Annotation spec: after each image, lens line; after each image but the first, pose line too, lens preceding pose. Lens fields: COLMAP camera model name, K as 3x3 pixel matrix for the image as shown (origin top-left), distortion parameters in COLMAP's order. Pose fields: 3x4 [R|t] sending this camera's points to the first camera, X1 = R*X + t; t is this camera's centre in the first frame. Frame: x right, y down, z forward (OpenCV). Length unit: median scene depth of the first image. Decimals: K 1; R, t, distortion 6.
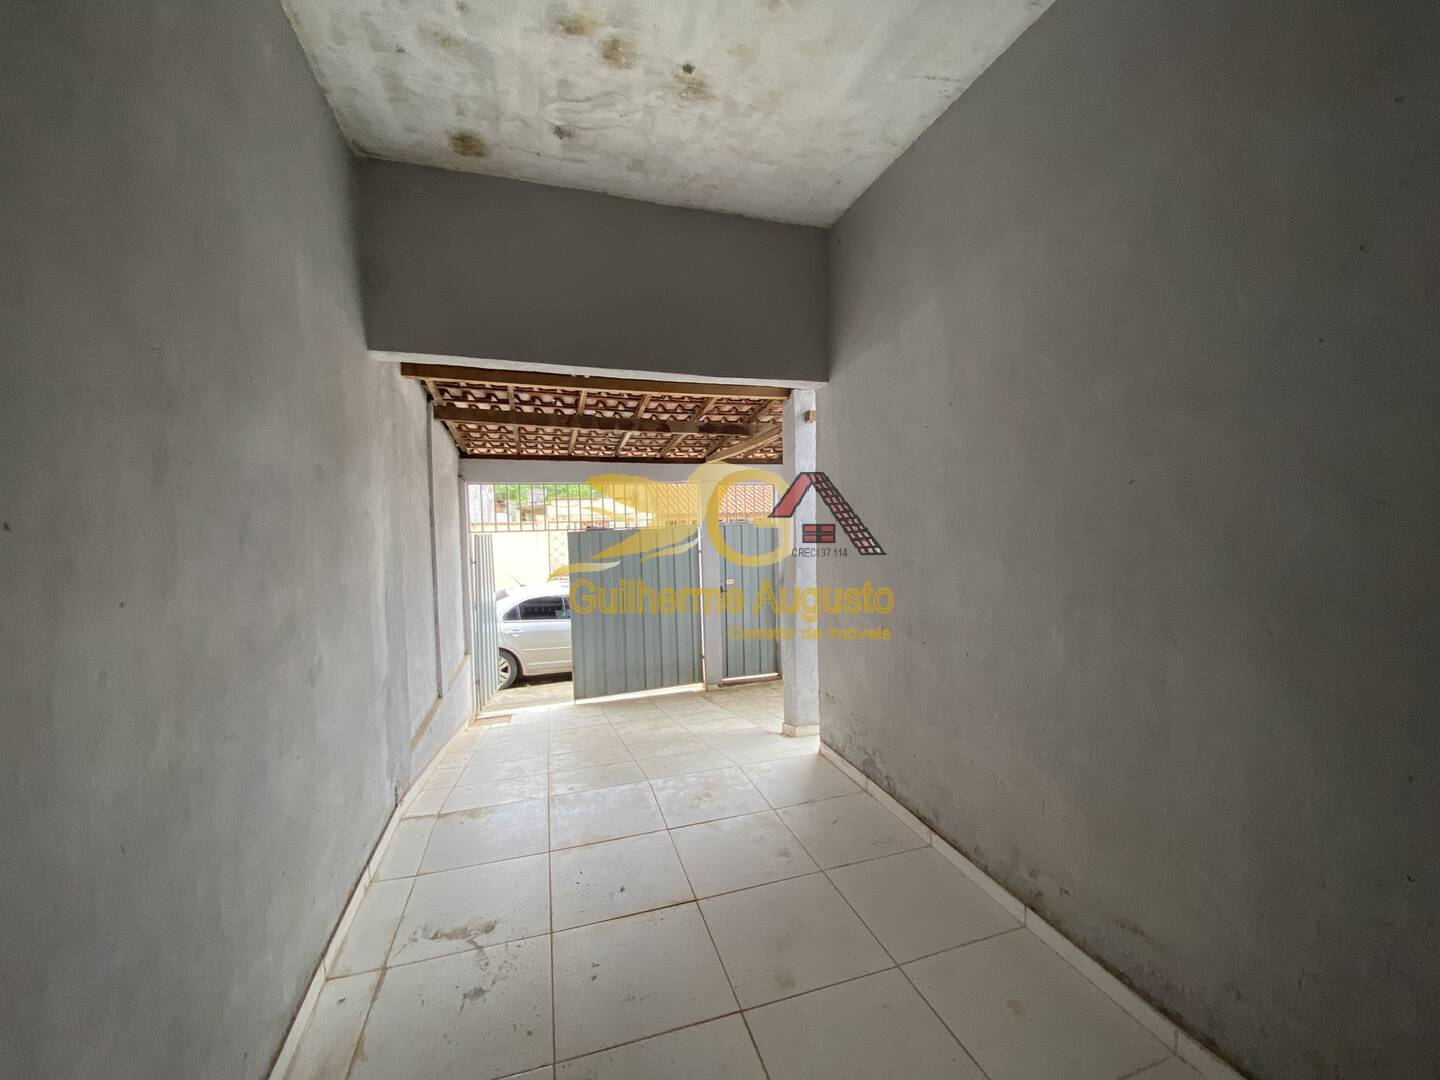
lens RADIAL K [[582.9, 0, 720.0], [0, 582.9, 540.0], [0, 0, 1]] dist [-0.001553, -0.012817]
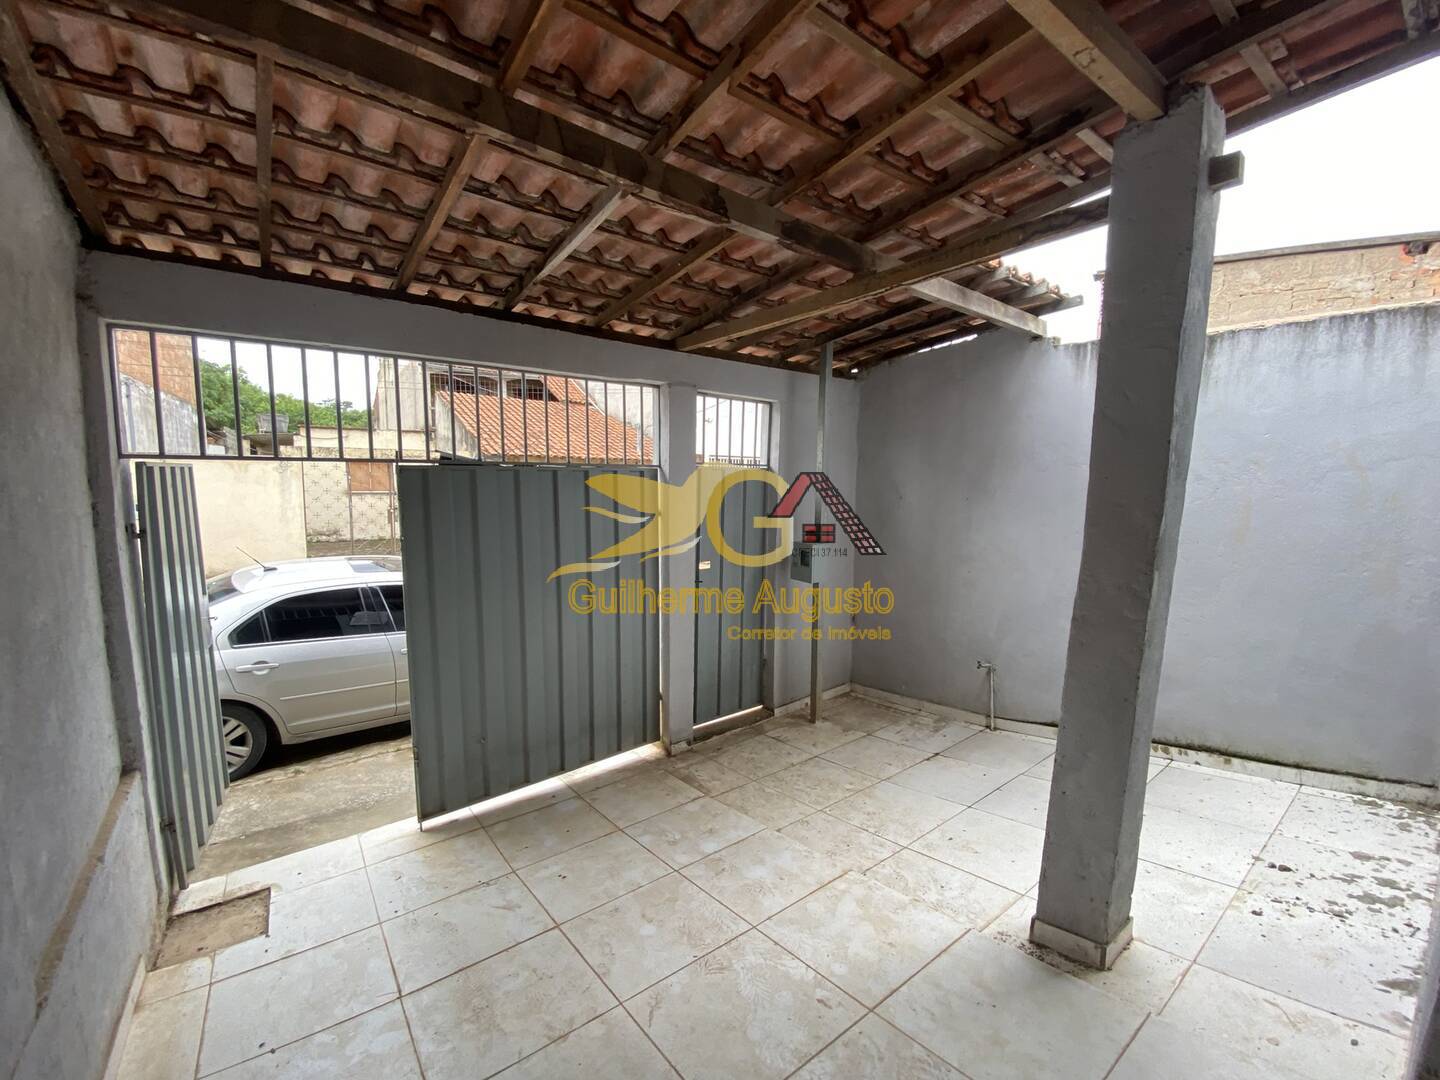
lens RADIAL K [[582.9, 0, 720.0], [0, 582.9, 540.0], [0, 0, 1]] dist [-0.001553, -0.012817]
pose [[0.936575, -0.000018, 0.350466, -0.178358], [-0.032132, 0.995784, 0.085921, -0.003659], [-0.348990, -0.091733, 0.932626, 0.469700]]
